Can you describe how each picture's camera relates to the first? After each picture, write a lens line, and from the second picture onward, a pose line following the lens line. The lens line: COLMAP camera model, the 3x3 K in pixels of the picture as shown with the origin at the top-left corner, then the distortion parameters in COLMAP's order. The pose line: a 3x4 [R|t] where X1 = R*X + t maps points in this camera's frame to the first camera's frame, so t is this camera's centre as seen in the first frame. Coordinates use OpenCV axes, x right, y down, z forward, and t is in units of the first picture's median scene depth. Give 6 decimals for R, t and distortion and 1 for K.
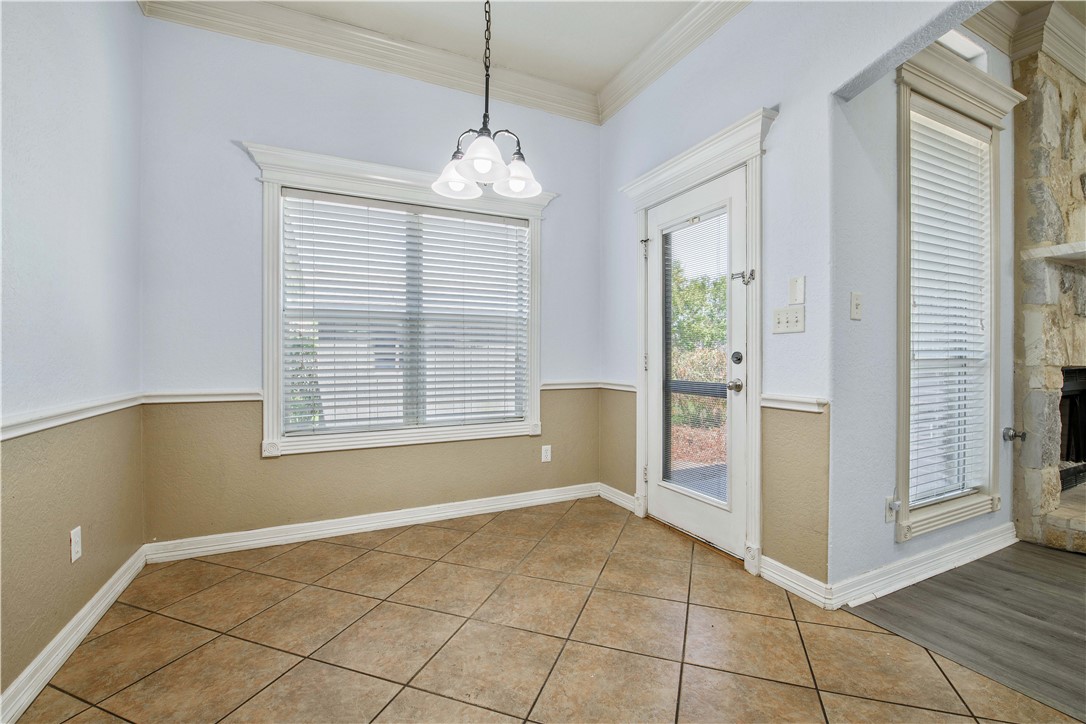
lens RADIAL K [[473.1, 0, 541.3], [0, 473.1, 356.8], [0, 0, 1]] dist [0.005504, -0.002588]
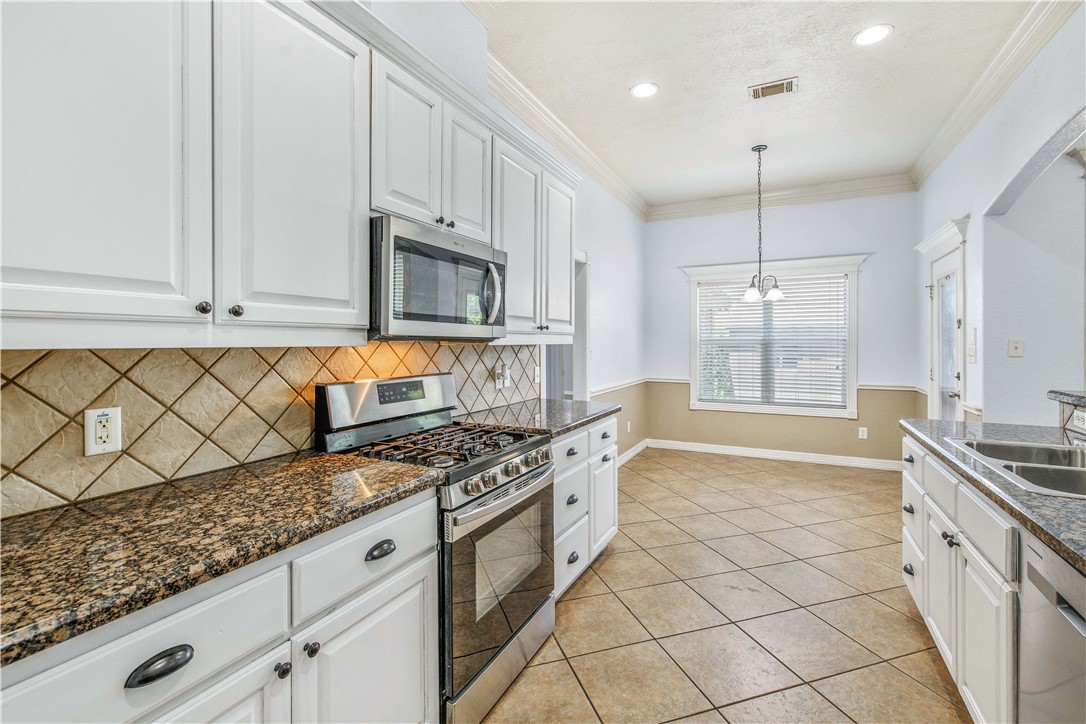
lens RADIAL K [[473.1, 0, 547.7], [0, 473.1, 341.5], [0, 0, 1]] dist [0.005504, -0.002588]
pose [[0.617764, -0.000414, -0.786364, 0.613356], [-0.000341, 1.000000, -0.000795, -0.082365], [0.786364, 0.000759, 0.617763, -0.726312]]
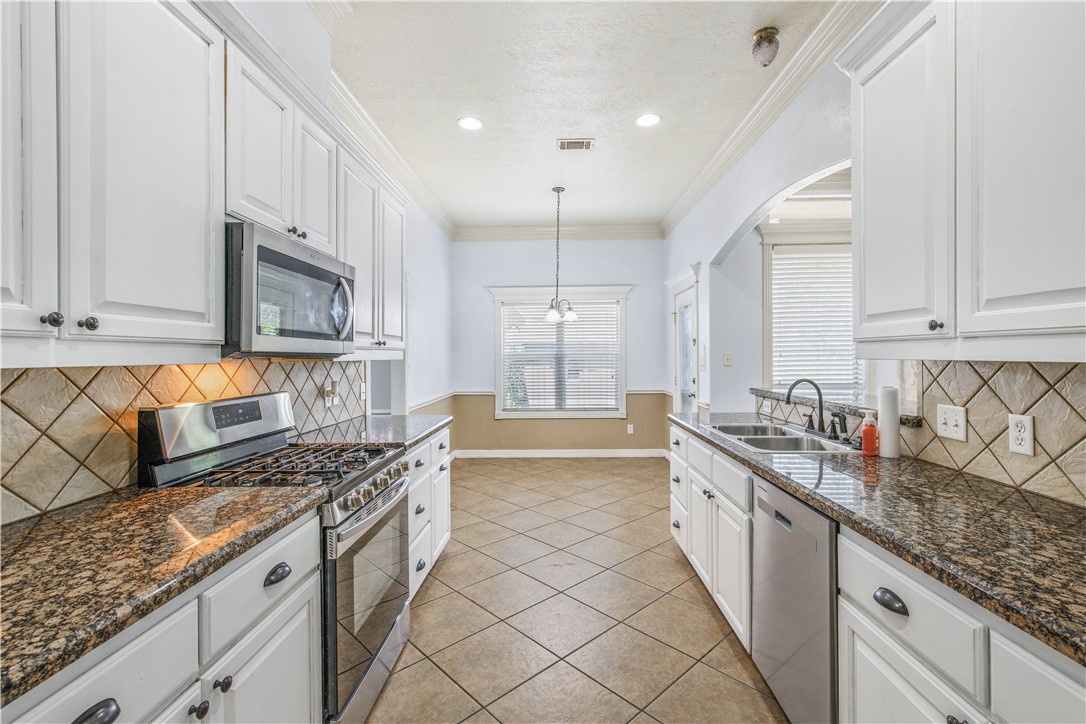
lens RADIAL K [[473.1, 0, 541.7], [0, 473.1, 354.4], [0, 0, 1]] dist [0.005504, -0.002588]
pose [[0.891937, -0.007159, -0.452103, 0.580236], [0.006108, 0.999974, -0.003784, -0.083074], [0.452119, 0.000613, 0.891958, -0.839078]]
